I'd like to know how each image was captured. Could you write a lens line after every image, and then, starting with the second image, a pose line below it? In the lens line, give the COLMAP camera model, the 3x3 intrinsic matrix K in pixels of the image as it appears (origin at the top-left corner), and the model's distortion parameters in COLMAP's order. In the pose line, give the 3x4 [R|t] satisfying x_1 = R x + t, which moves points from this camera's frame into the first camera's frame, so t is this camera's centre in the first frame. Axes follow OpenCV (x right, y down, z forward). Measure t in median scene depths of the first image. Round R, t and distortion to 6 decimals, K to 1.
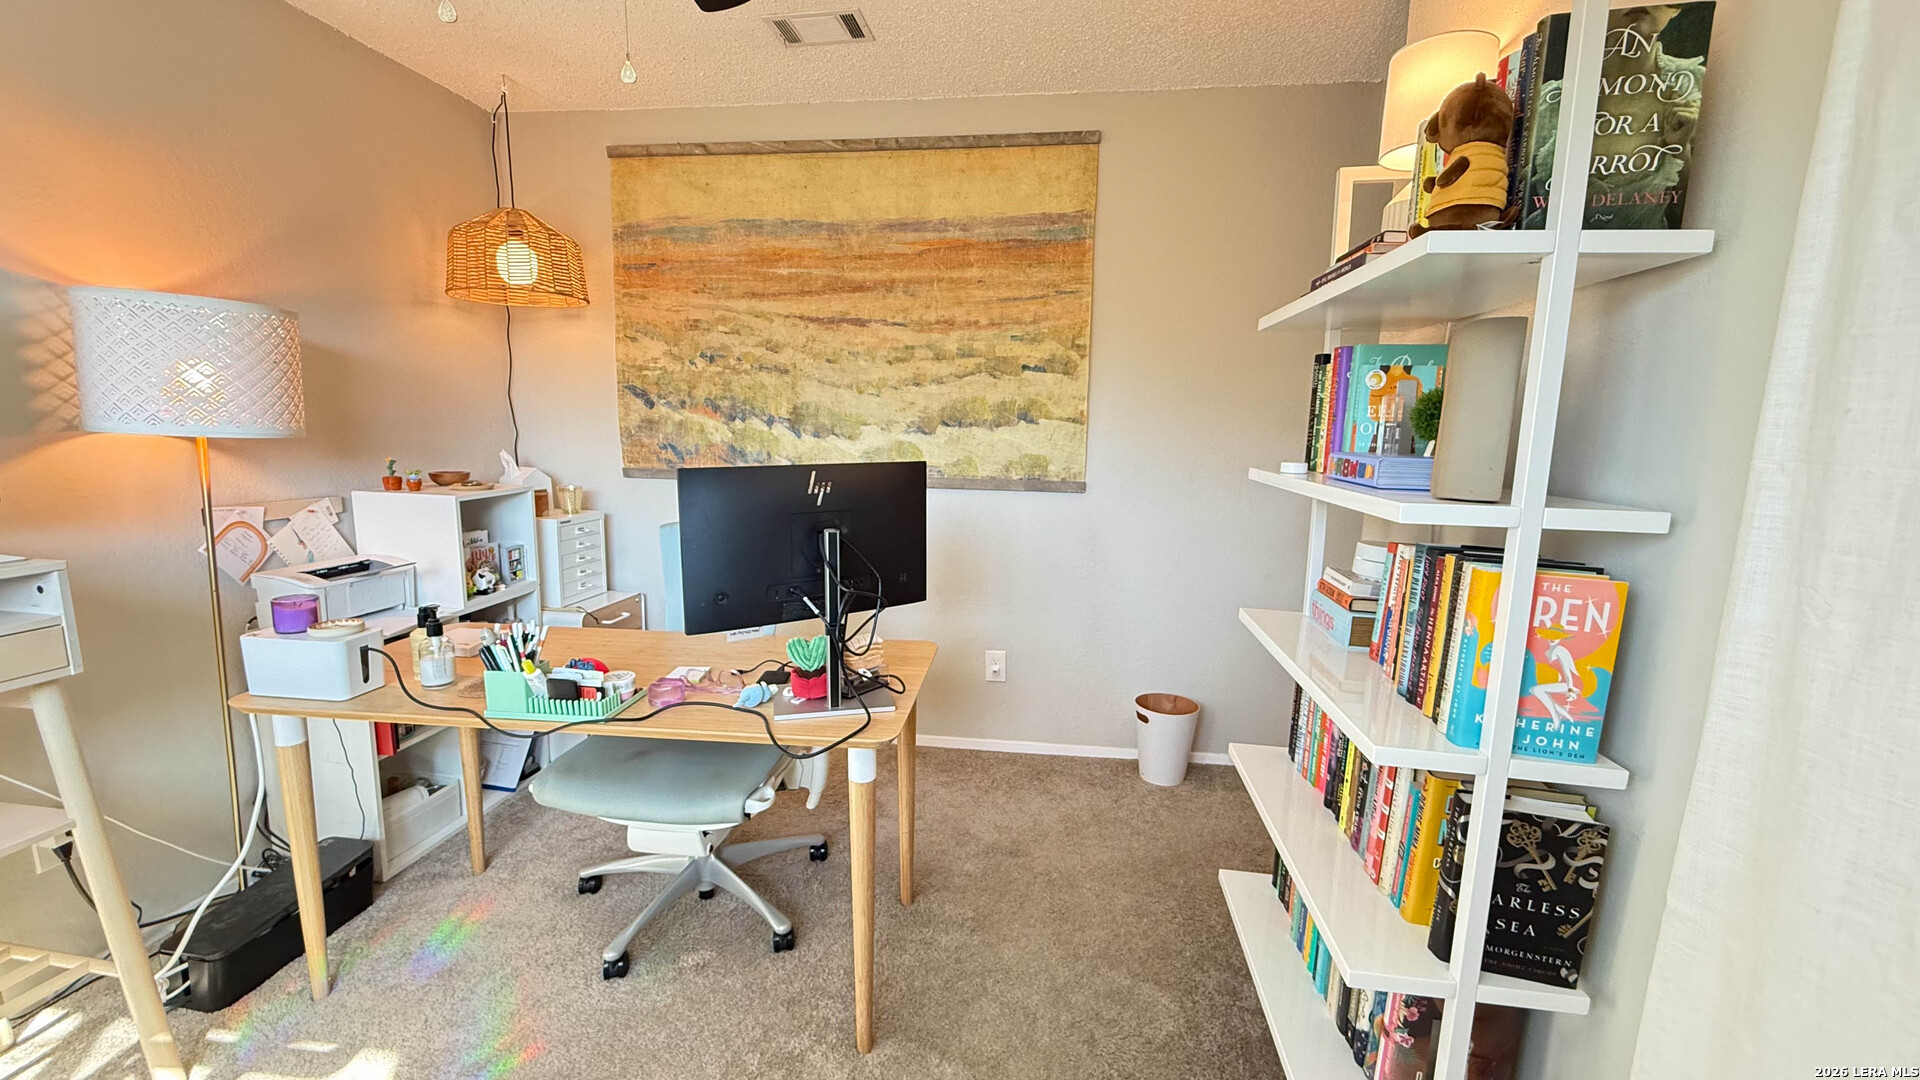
lens RADIAL K [[760.1, 0, 959.4], [0, 760.1, 540.0], [0, 0, 1]] dist [0.000954, -0.000184]
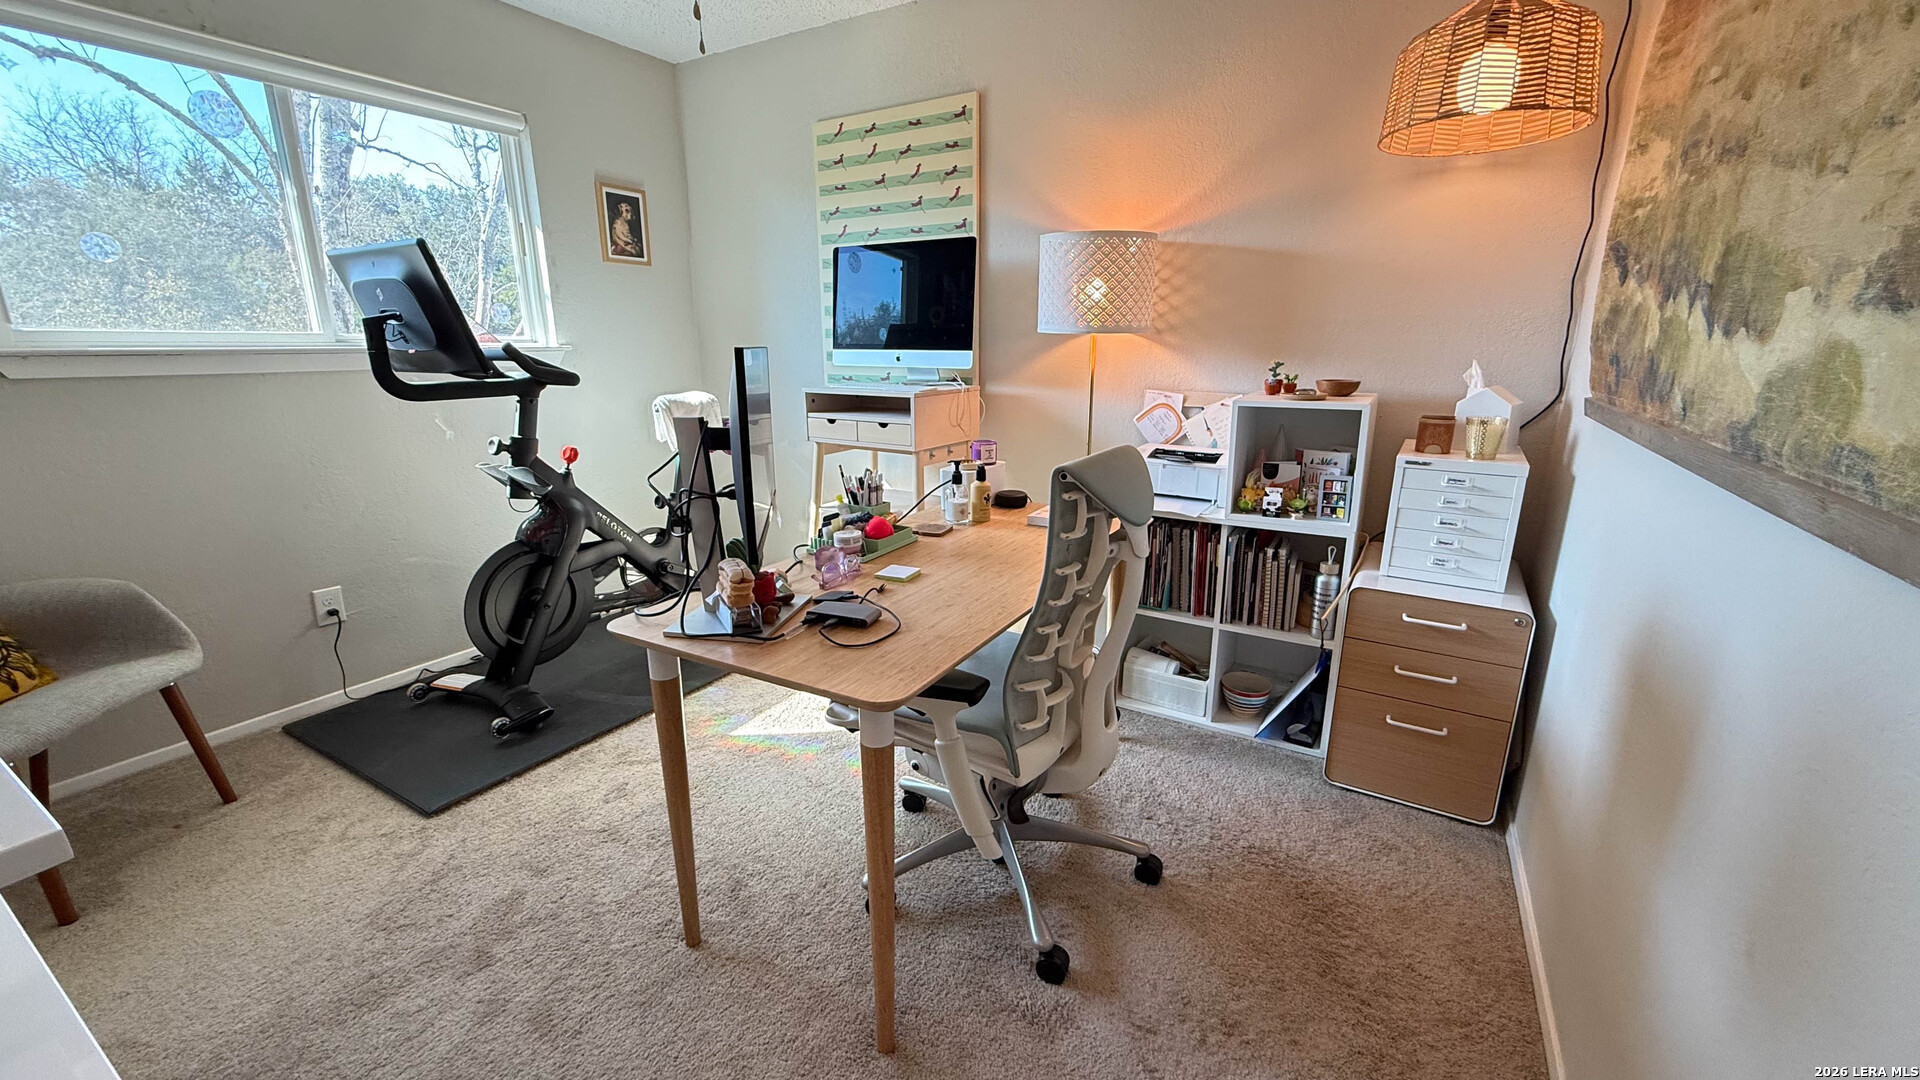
lens RADIAL K [[760.1, 0, 957.7], [0, 760.1, 537.2], [0, 0, 1]] dist [0.000954, -0.000184]
pose [[-0.393467, 0.217548, -0.893228, 0.343552], [-0.151080, 0.943088, 0.296243, -0.120004], [0.906840, 0.251510, -0.338207, 1.012165]]
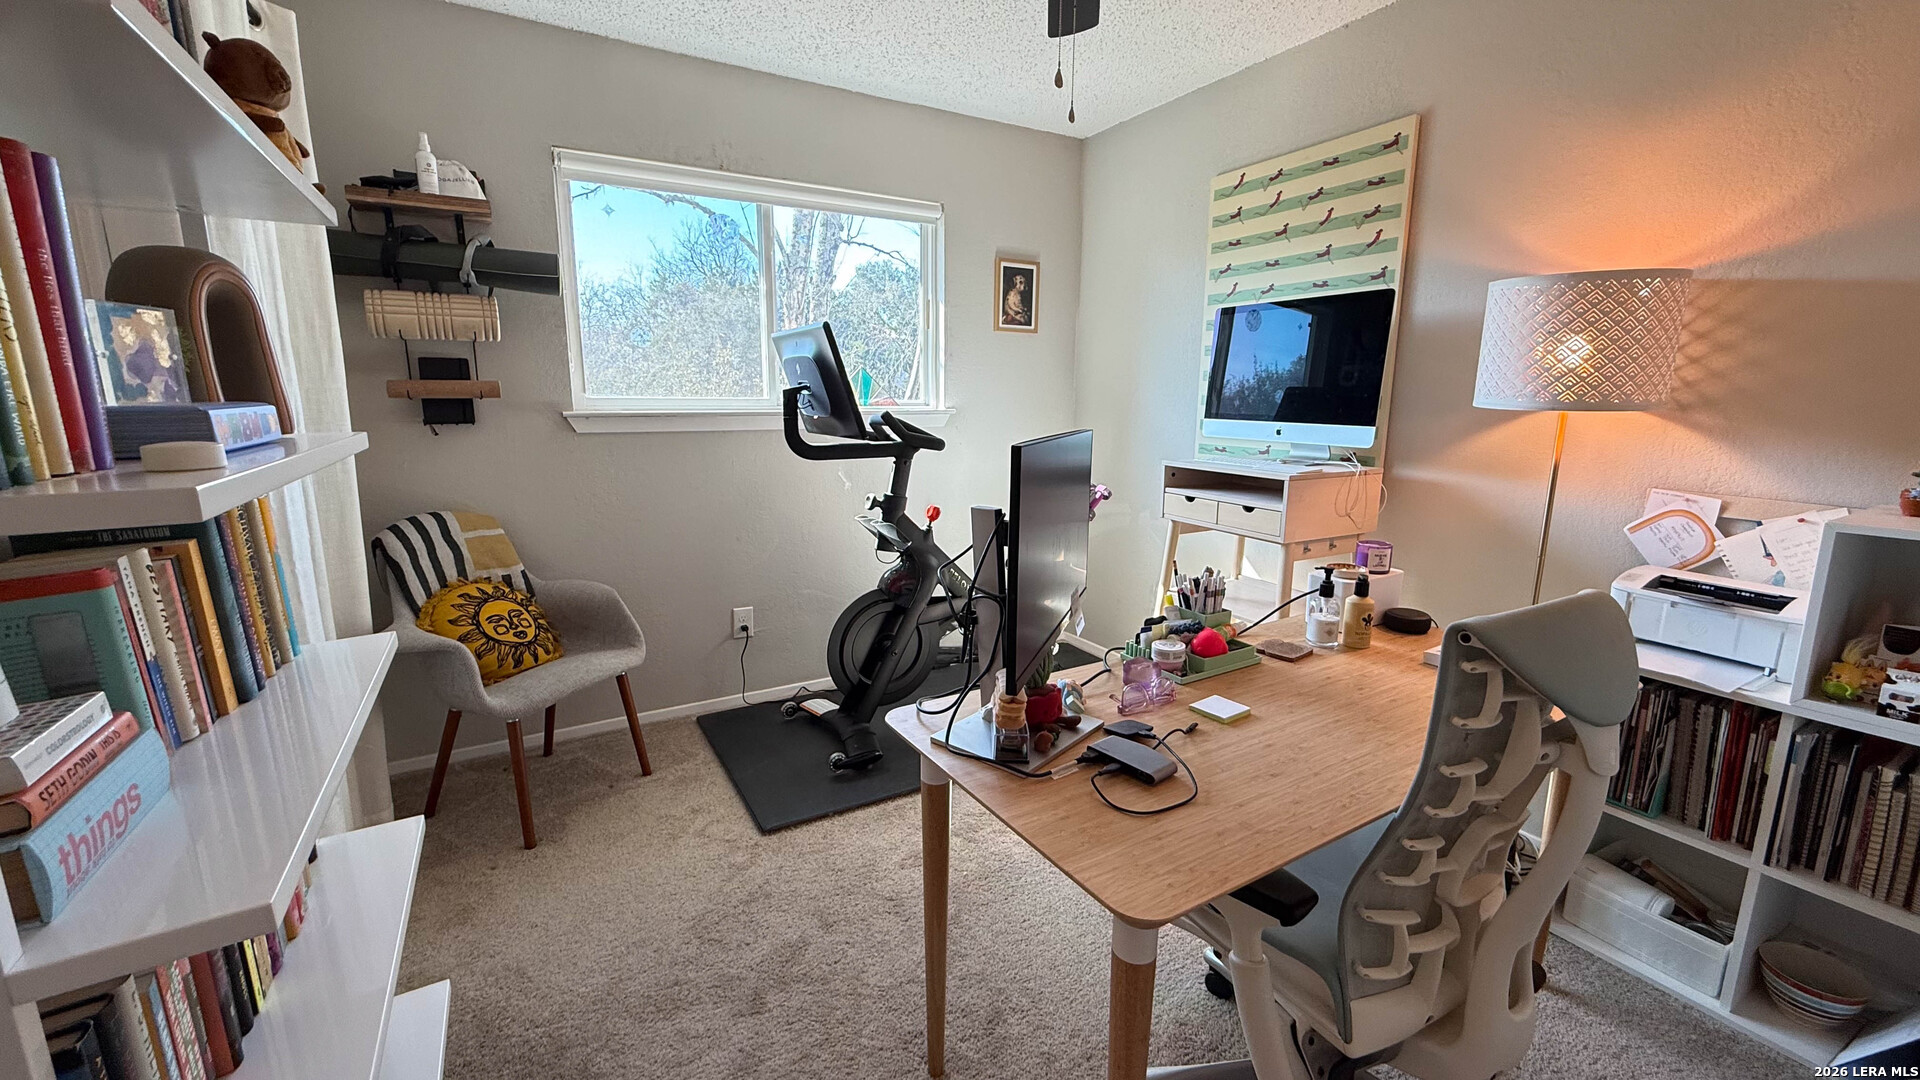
lens RADIAL K [[760.1, 0, 960.5], [0, 760.1, 537.9], [0, 0, 1]] dist [0.000954, -0.000184]
pose [[-0.790141, 0.097688, -0.605090, 0.227580], [-0.113869, 0.946635, 0.301522, -0.142369], [0.602254, 0.307146, -0.736852, 0.995408]]
